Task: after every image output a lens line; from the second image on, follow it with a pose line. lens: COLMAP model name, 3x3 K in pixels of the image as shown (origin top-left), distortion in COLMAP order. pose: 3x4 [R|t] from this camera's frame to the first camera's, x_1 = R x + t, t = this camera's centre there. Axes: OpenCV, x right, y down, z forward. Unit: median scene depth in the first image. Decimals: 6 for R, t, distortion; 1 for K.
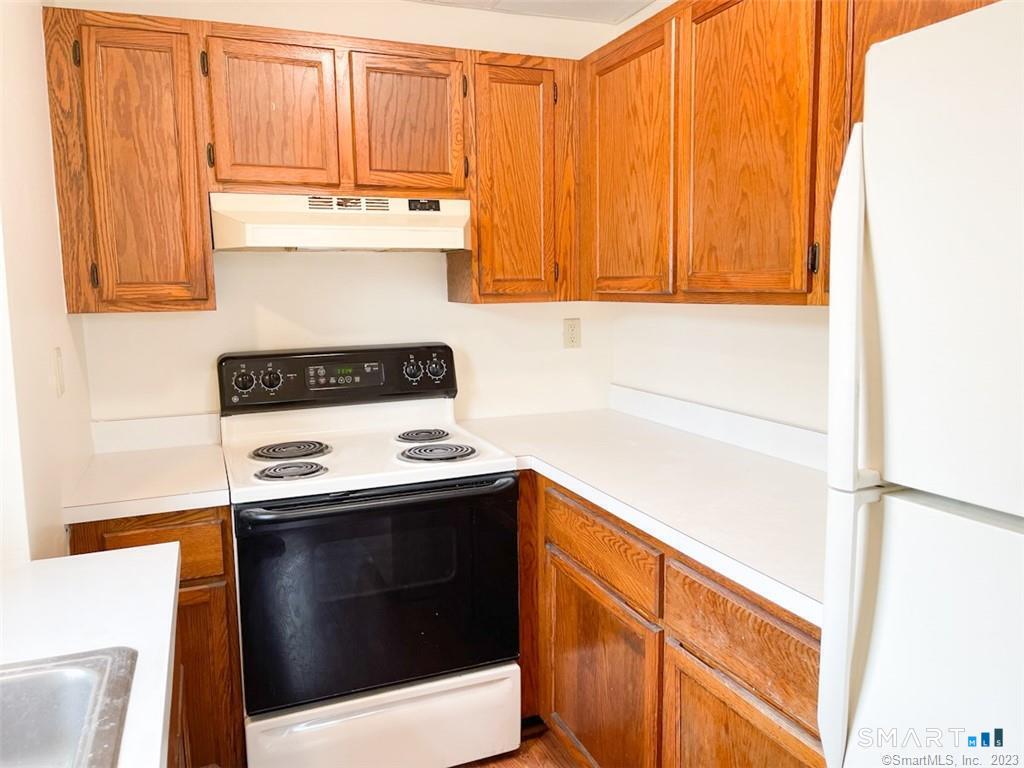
lens RADIAL K [[769.6, 0, 513.4], [0, 769.6, 387.5], [0, 0, 1]] dist [0.048749, -0.075709]
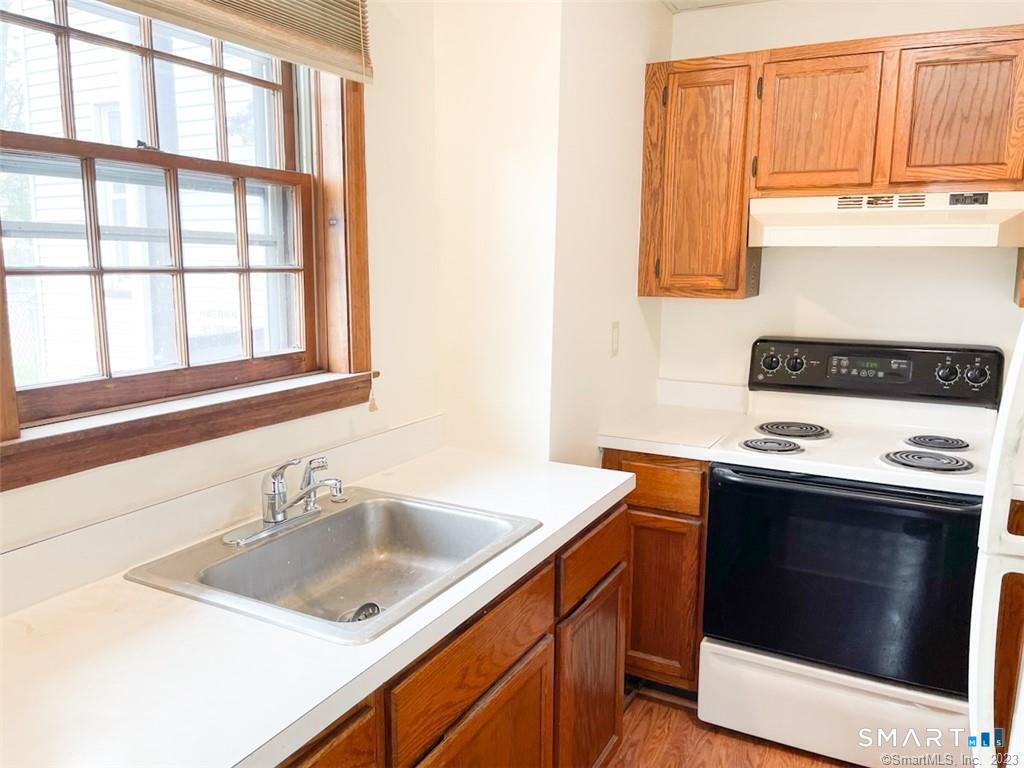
lens RADIAL K [[769.6, 0, 507.7], [0, 769.6, 391.9], [0, 0, 1]] dist [0.048749, -0.075709]
pose [[0.629463, 0.153517, -0.761714, 0.306114], [-0.121026, 0.987695, 0.099049, -0.033901], [0.767548, 0.029840, 0.640297, -0.022443]]
